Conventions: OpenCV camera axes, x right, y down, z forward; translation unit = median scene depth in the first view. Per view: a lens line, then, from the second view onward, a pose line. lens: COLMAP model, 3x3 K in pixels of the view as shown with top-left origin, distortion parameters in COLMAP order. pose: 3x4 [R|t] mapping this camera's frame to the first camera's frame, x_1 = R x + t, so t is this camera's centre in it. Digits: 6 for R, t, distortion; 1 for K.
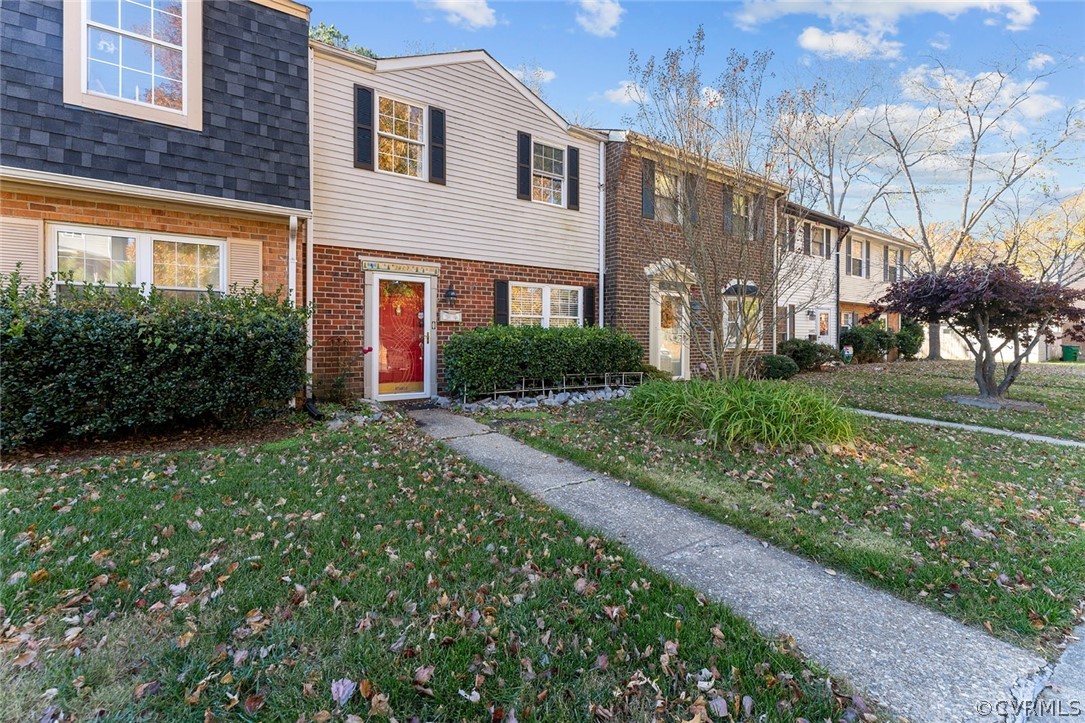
lens RADIAL K [[497.0, 0, 542.5], [0, 497.0, 361.5], [0, 0, 1]] dist [0.001738, 0.000142]
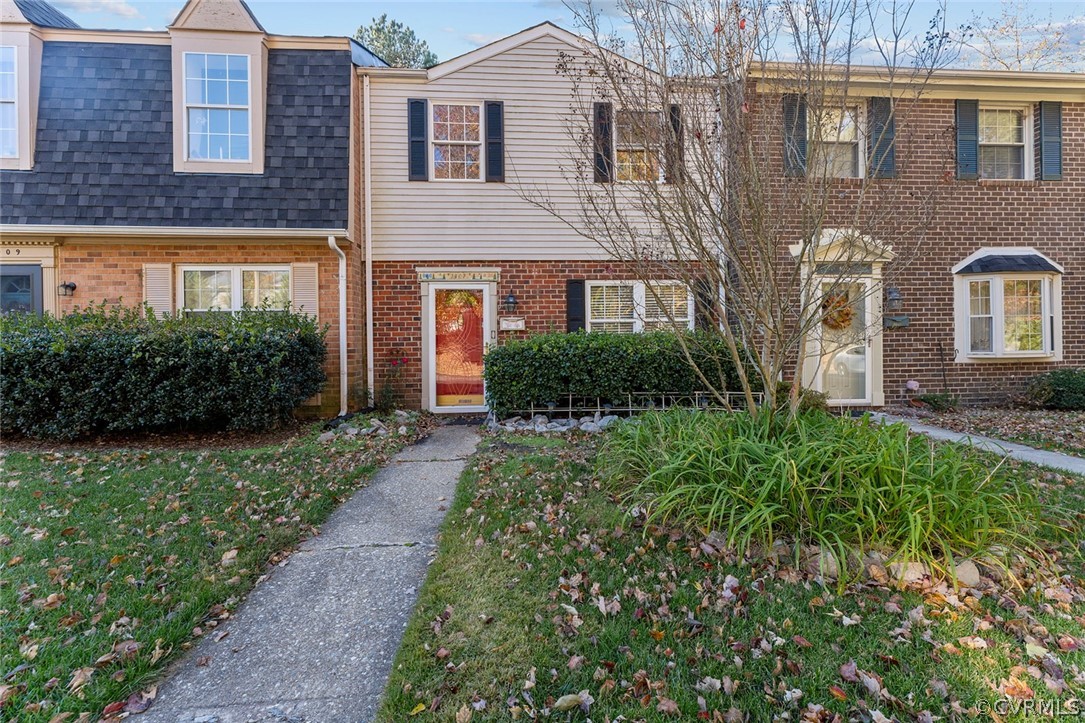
lens RADIAL K [[497.0, 0, 542.5], [0, 497.0, 361.5], [0, 0, 1]] dist [0.001738, 0.000142]
pose [[0.853534, 0.001641, -0.521034, 0.375495], [-0.010572, 0.999844, -0.014170, -0.011545], [0.520929, 0.017603, 0.853418, 0.280888]]
